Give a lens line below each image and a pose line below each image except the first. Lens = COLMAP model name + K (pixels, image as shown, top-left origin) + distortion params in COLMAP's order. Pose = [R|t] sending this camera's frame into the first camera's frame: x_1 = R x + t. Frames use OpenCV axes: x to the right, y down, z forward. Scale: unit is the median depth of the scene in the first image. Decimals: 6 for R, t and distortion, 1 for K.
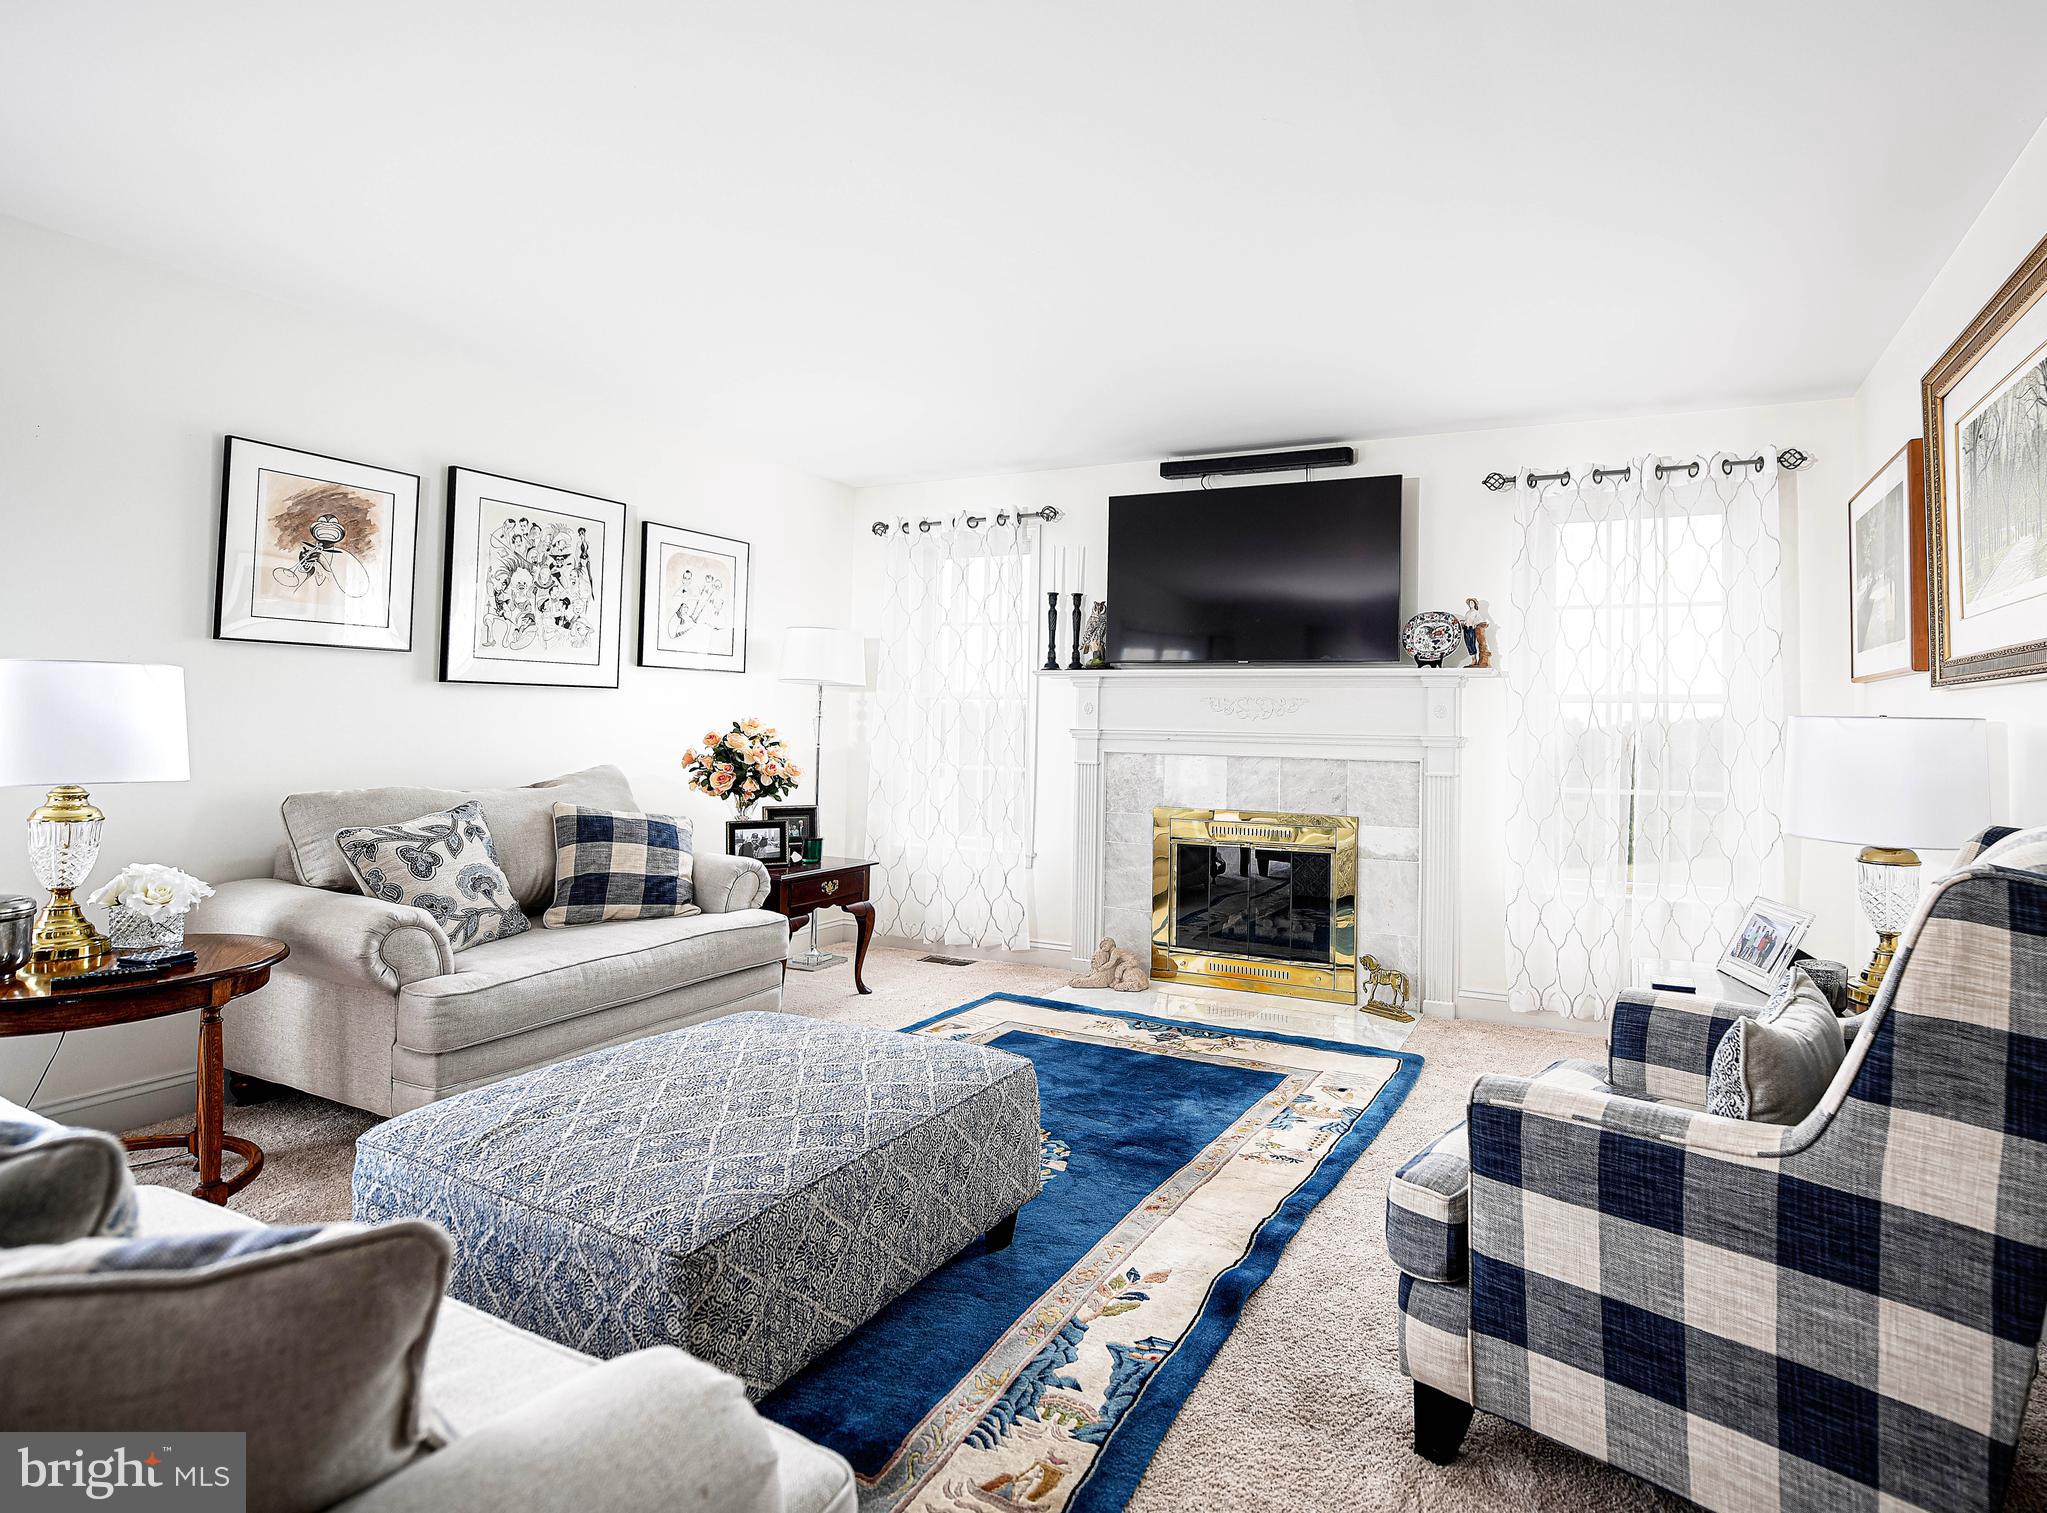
lens RADIAL K [[1024.9, 0, 1198.3], [0, 1024.9, 697.1], [0, 0, 1]] dist [-0.013169, -0.001096]
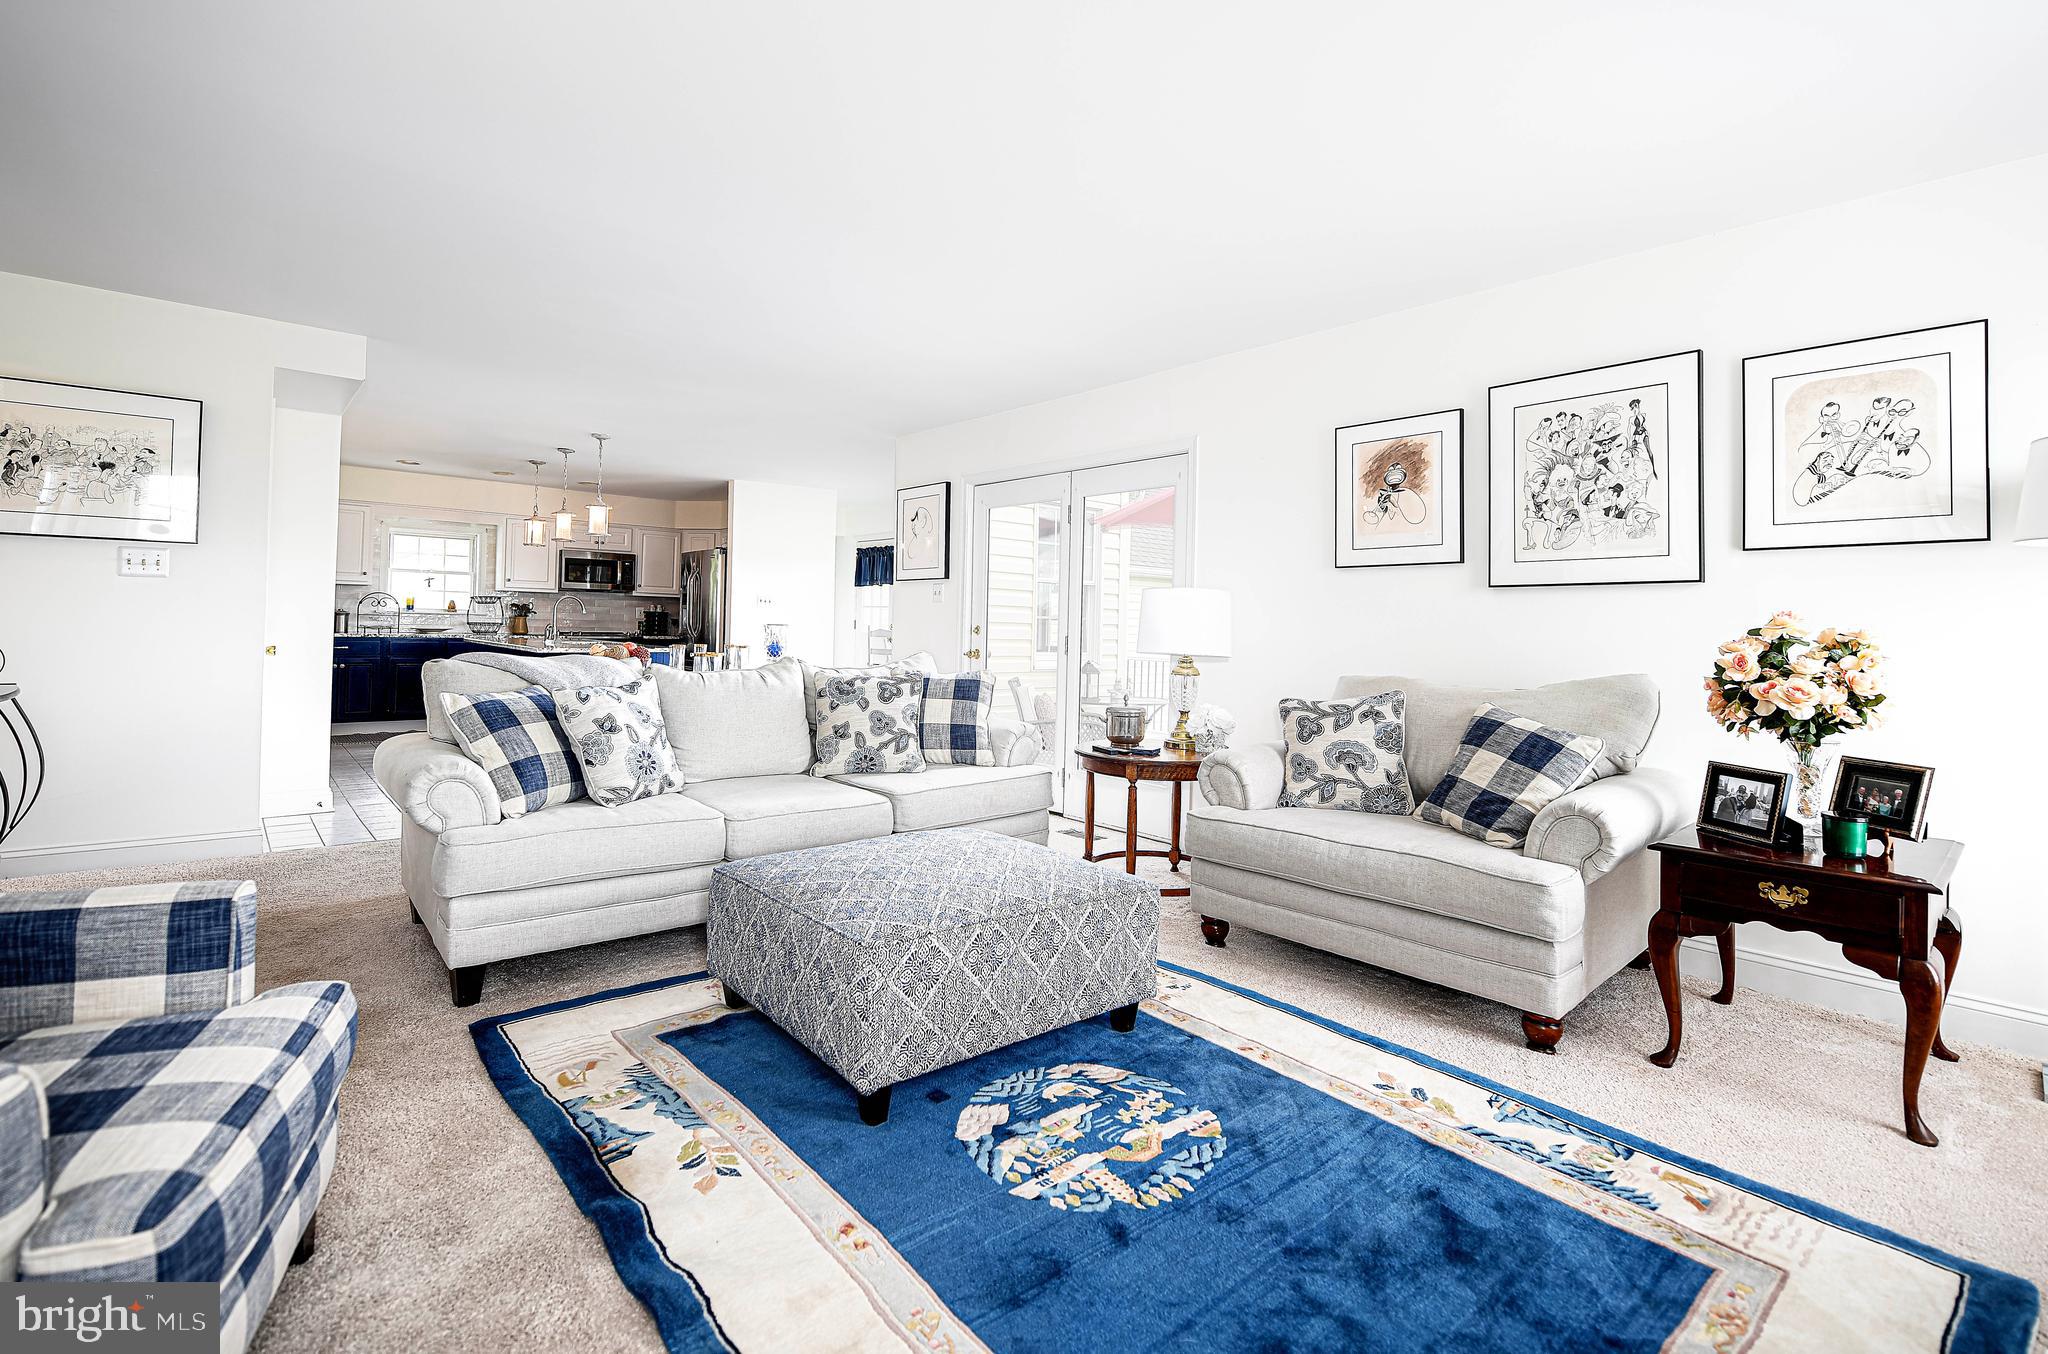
lens RADIAL K [[922.8, 0, 1013.1], [0, 922.8, 606.9], [0, 0, 1]] dist [-0.016099, -0.000230]
pose [[-0.444690, -0.047011, -0.894450, 0.360502], [-0.002228, 0.998677, -0.051381, 0.057627], [0.895682, -0.020856, -0.444206, 0.984140]]
